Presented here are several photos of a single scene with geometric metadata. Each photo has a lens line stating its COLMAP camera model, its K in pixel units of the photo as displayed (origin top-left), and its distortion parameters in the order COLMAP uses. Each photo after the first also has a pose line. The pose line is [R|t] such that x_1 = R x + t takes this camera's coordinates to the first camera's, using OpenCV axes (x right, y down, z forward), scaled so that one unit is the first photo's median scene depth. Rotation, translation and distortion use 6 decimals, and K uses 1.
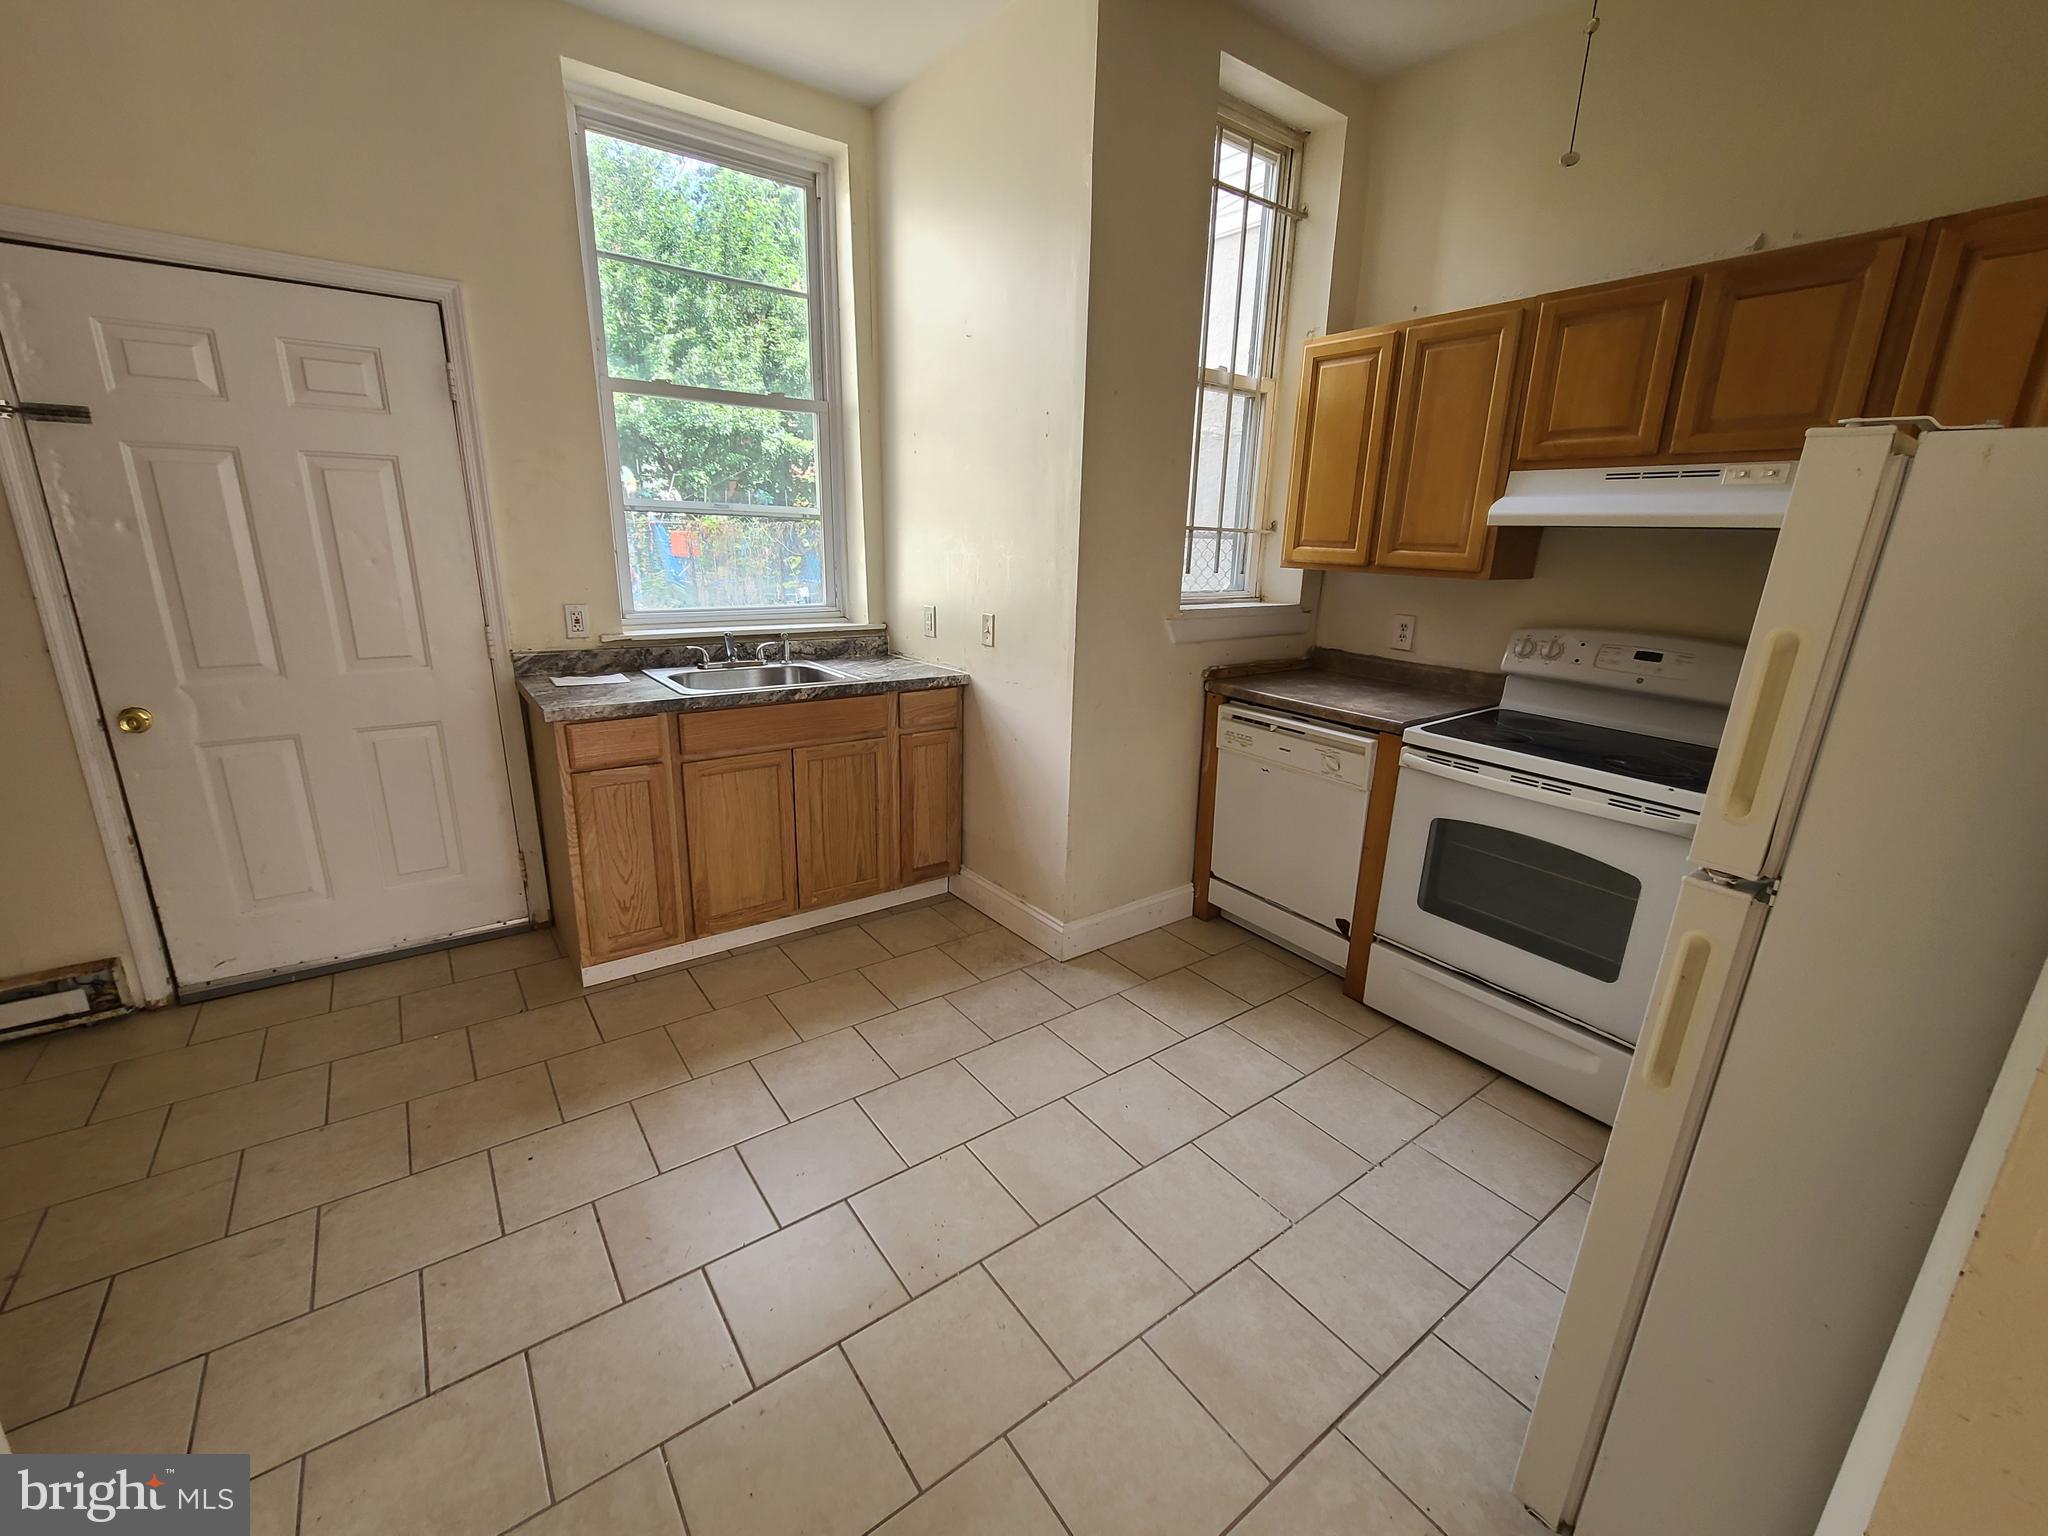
lens RADIAL K [[842.4, 0, 1026.3], [0, 842.4, 764.2], [0, 0, 1]] dist [-0.001873, 0.000386]
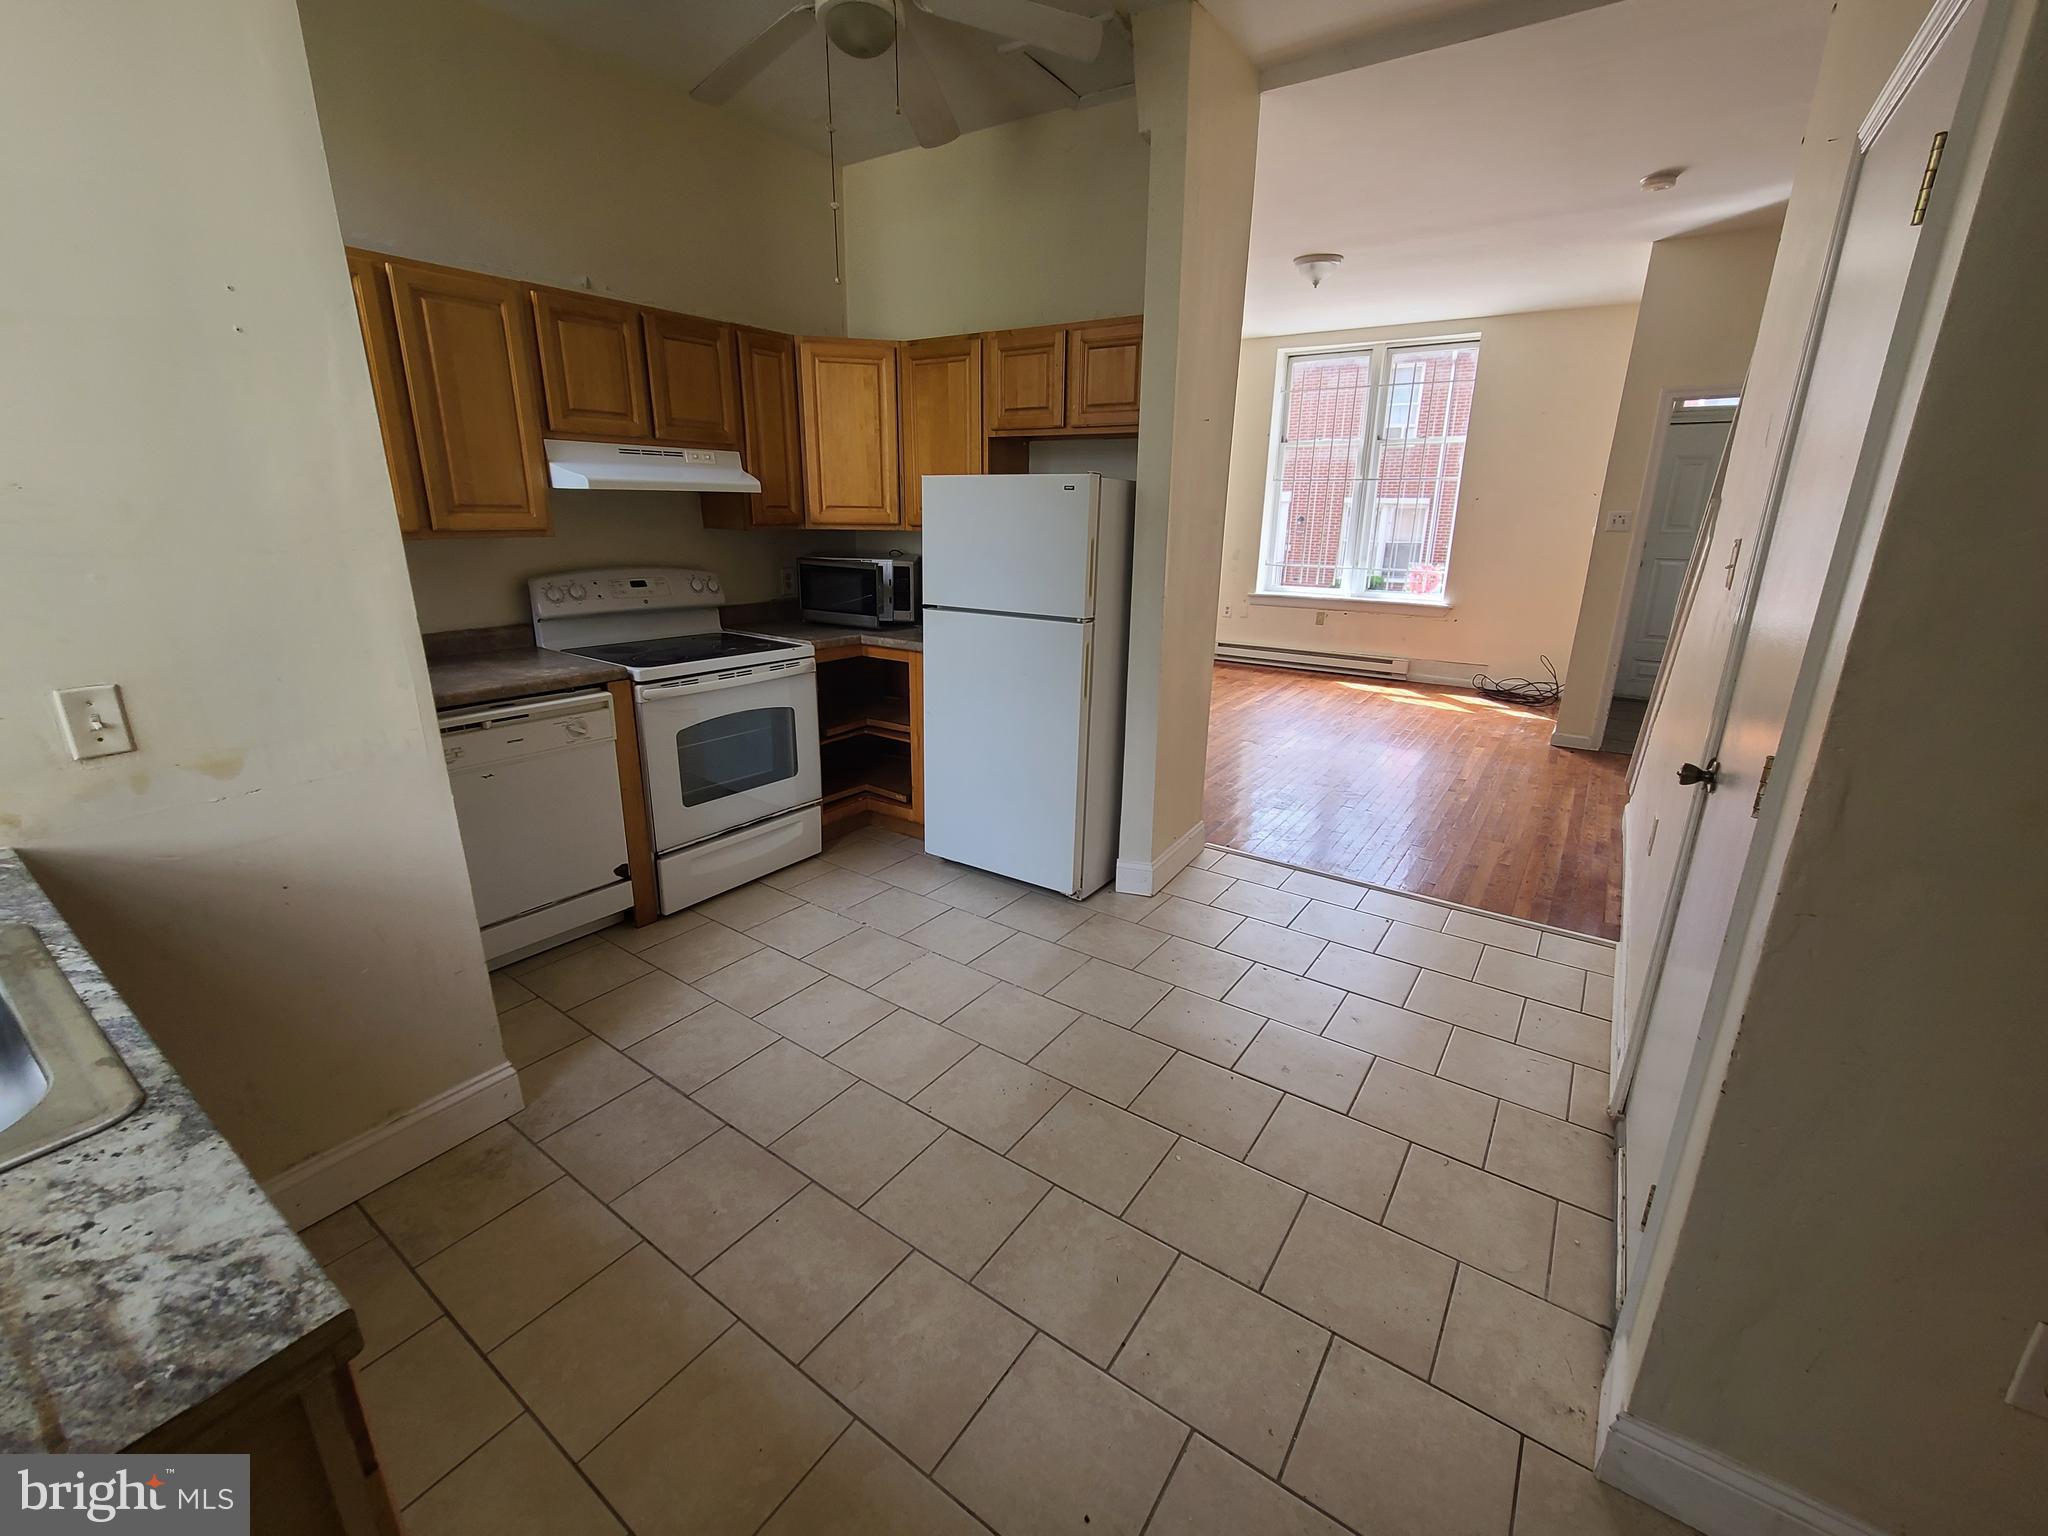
lens RADIAL K [[842.4, 0, 1032.0], [0, 842.4, 765.7], [0, 0, 1]] dist [-0.001873, 0.000386]
pose [[-0.322495, -0.309041, 0.894701, -0.729301], [0.231282, 0.890827, 0.391069, -0.231694], [-0.917881, 0.333046, -0.215812, 0.737370]]
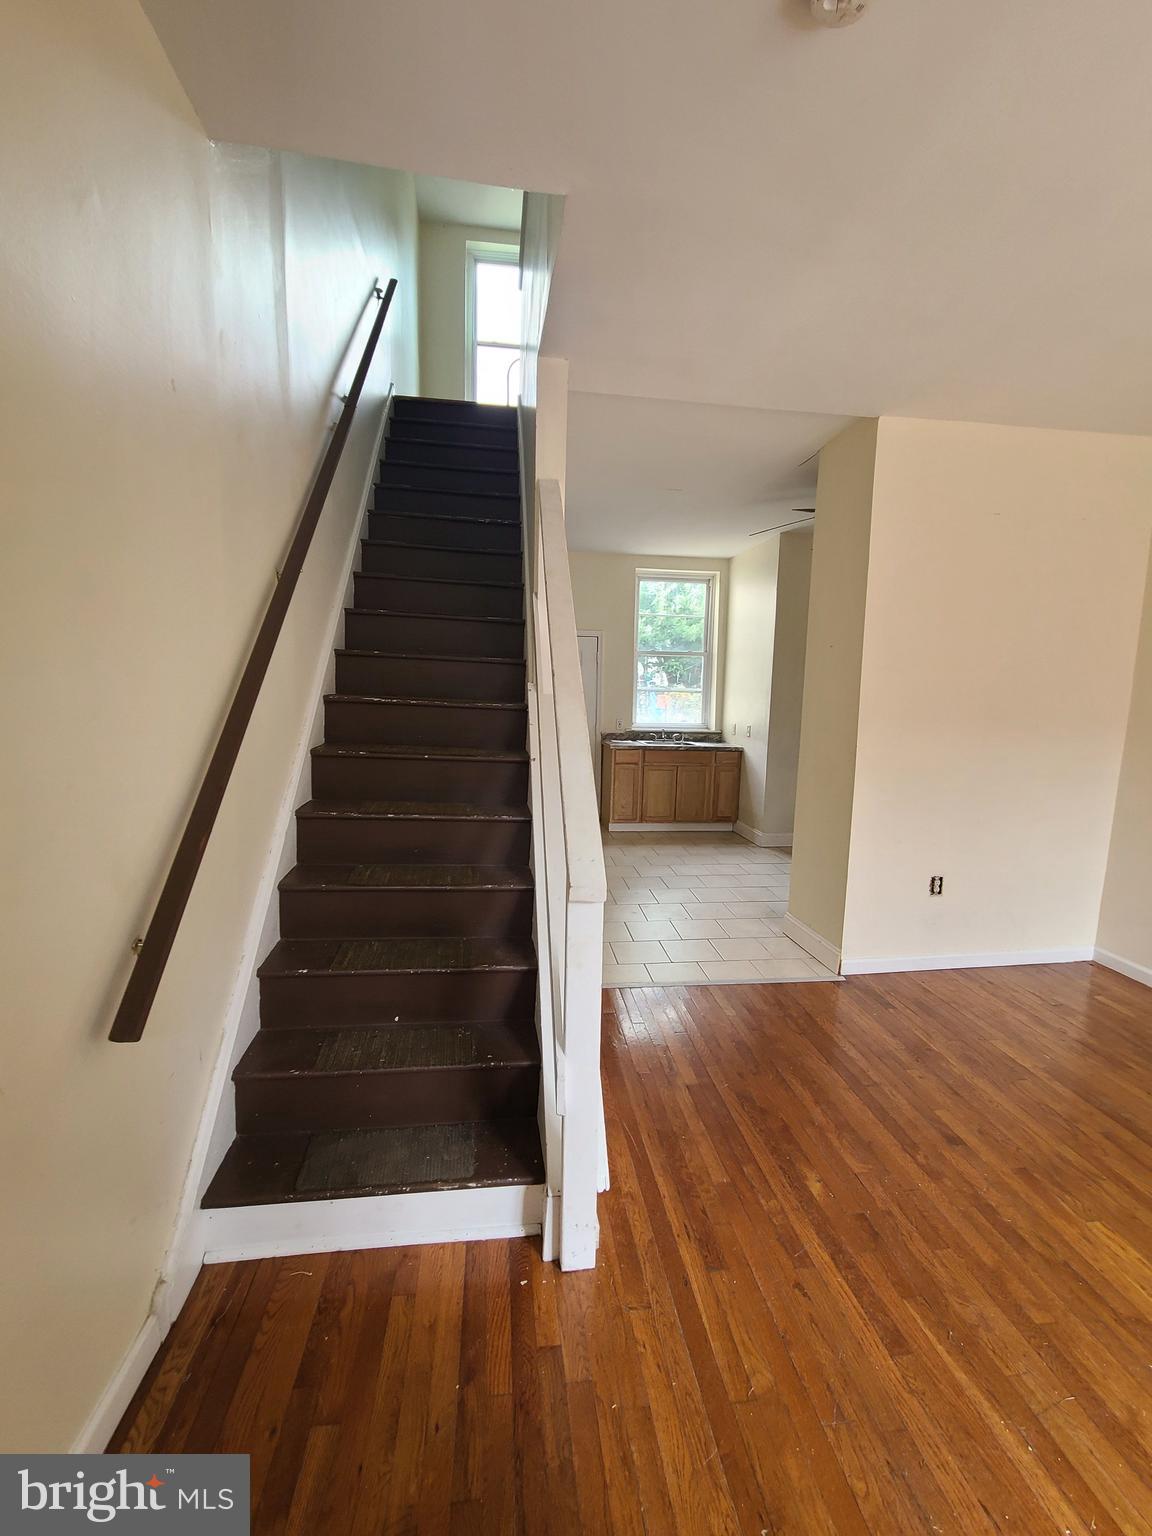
lens RADIAL K [[631.8, 0, 578.3], [0, 631.8, 765.6], [0, 0, 1]] dist [-0.001873, 0.000386]
pose [[0.868228, 0.054252, -0.493191, 0.596529], [-0.129122, 0.984460, -0.119017, 0.329453], [0.479070, 0.167016, 0.861741, -1.273843]]
